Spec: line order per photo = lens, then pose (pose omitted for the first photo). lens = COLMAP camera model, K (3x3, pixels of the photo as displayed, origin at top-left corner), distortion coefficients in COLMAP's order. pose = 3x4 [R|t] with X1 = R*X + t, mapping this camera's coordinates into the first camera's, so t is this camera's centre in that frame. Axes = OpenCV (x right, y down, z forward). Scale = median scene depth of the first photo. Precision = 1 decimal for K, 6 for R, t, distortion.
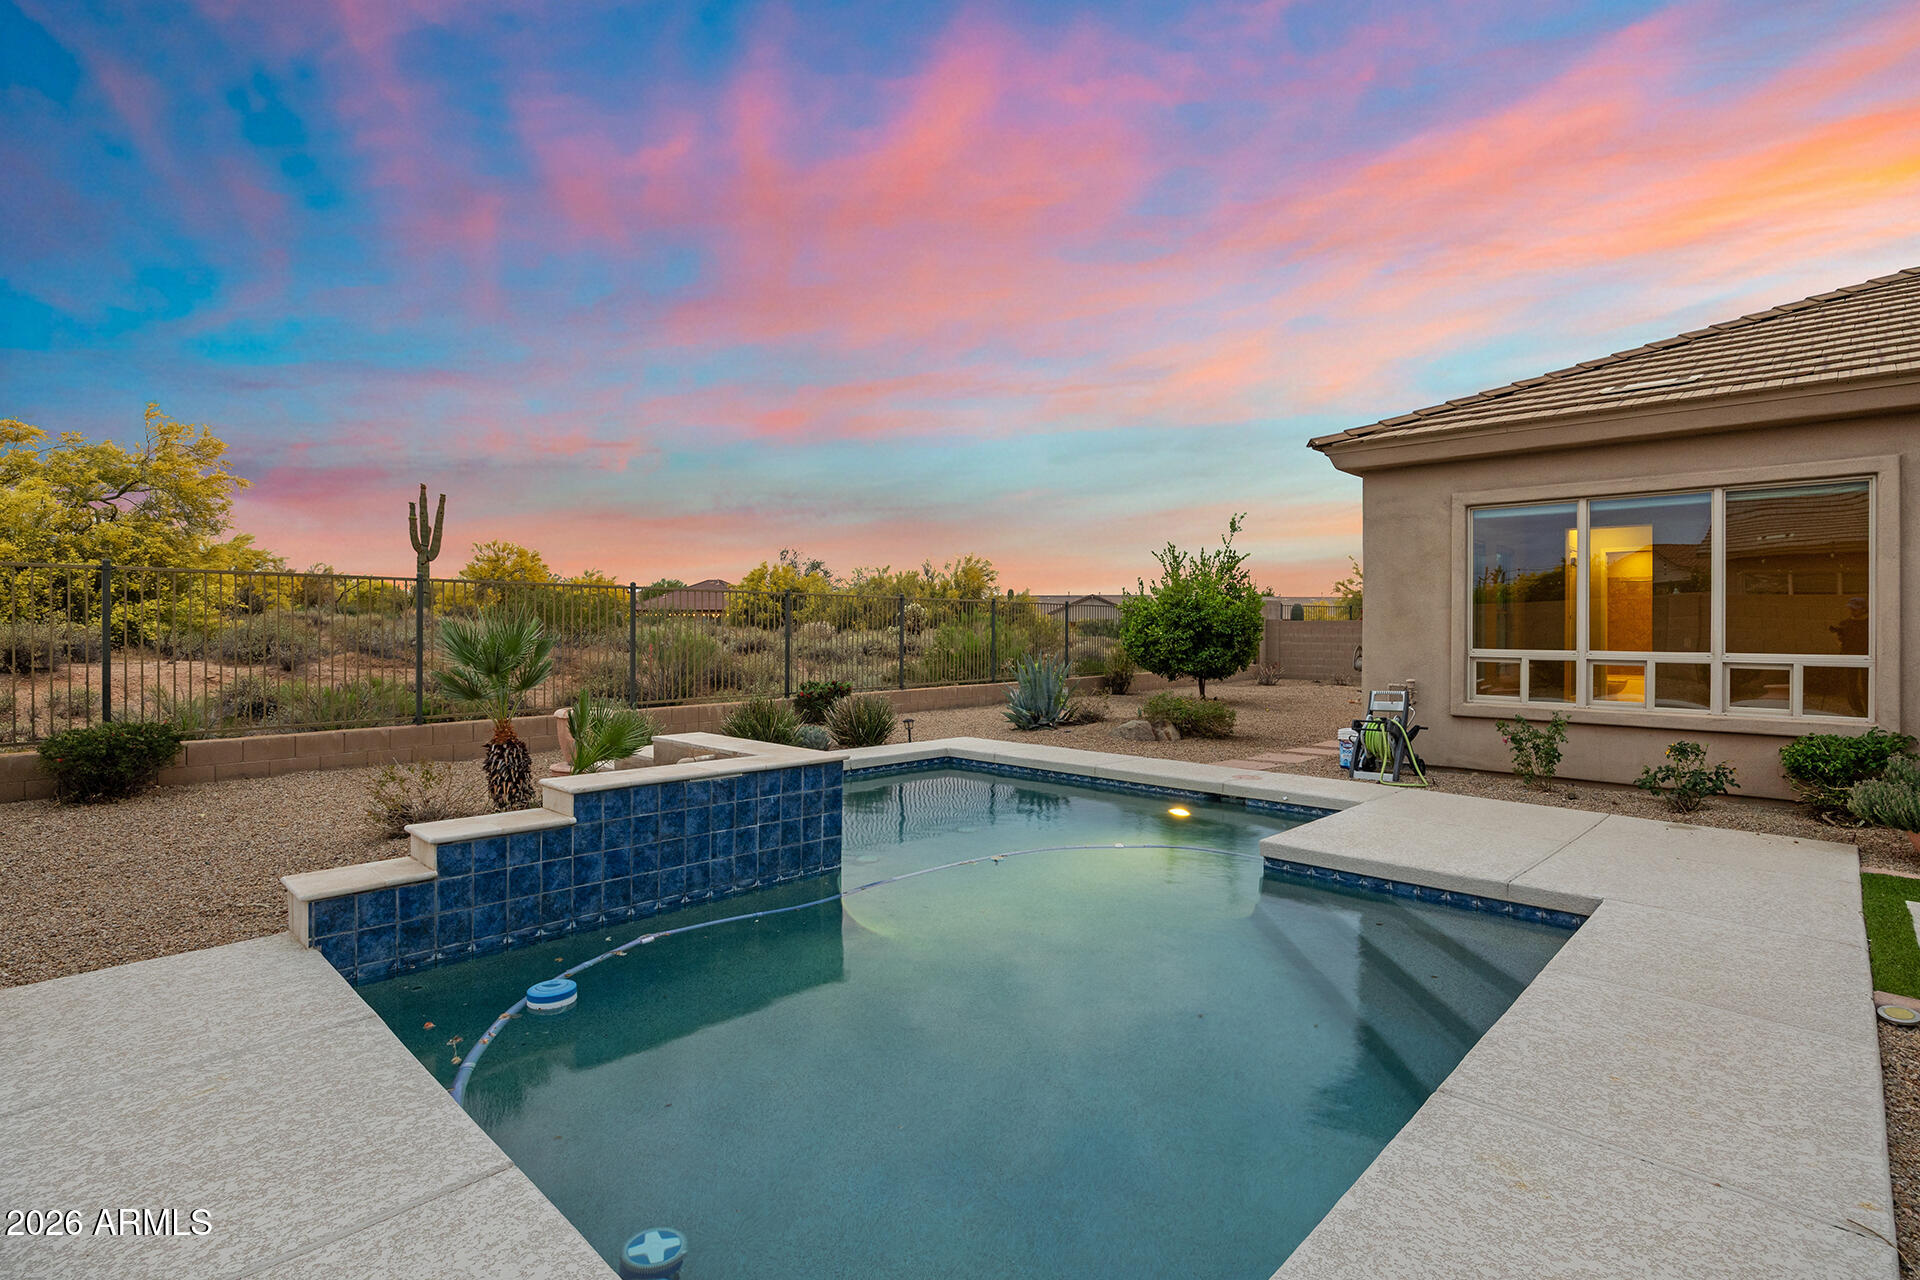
lens RADIAL K [[966.6, 0, 960.0], [0, 966.6, 640.0], [0, 0, 1]] dist [-0.036438, -0.000379]
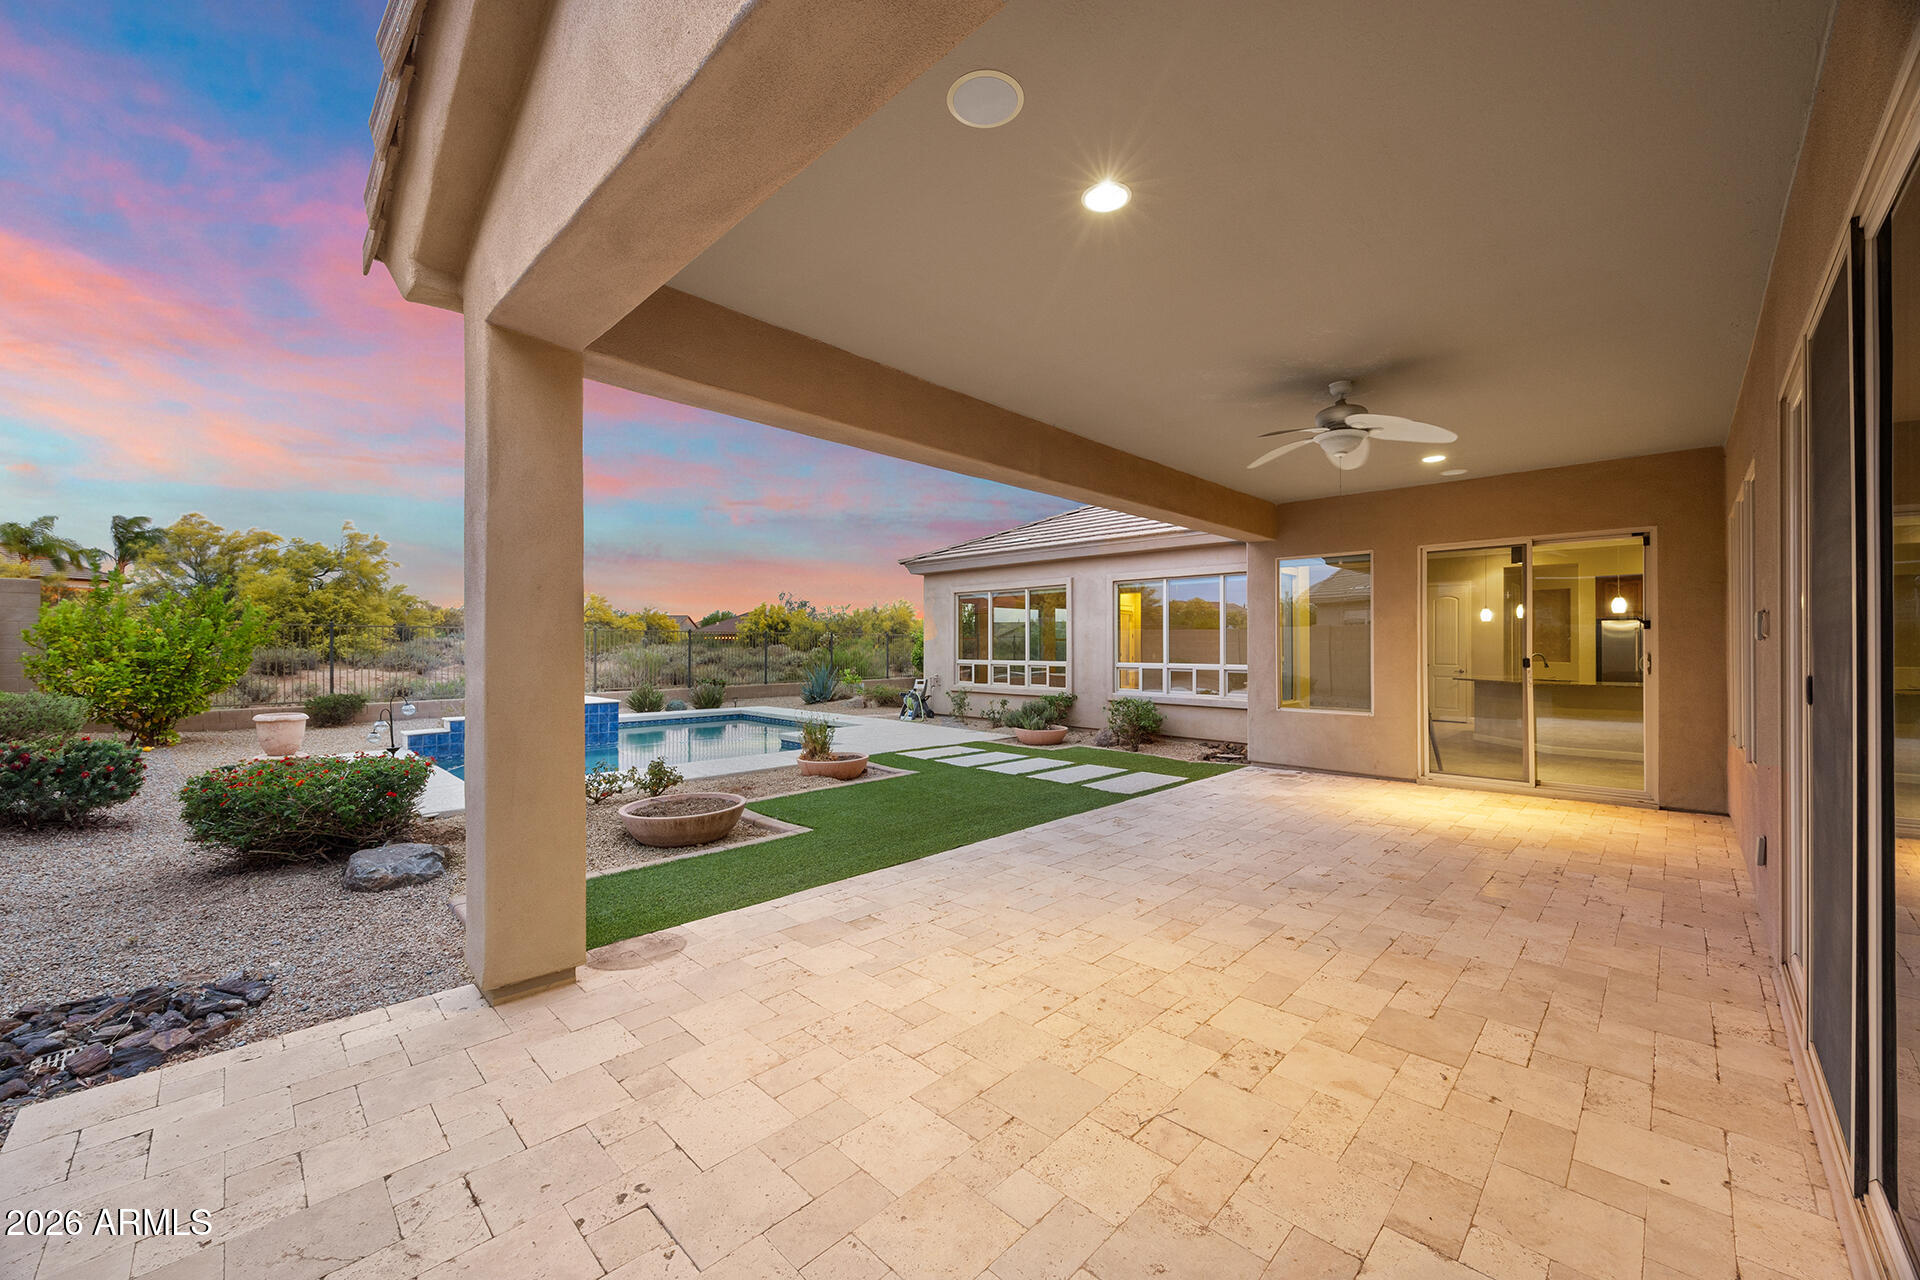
lens RADIAL K [[761.8, 0, 960.0], [0, 761.8, 640.0], [0, 0, 1]] dist [-0.001039, -0.019856]
pose [[0.999911, -0.004026, -0.012719, 0.412542], [0.003767, 0.999786, -0.020317, -0.000148], [0.012798, 0.020267, 0.999713, -0.526180]]
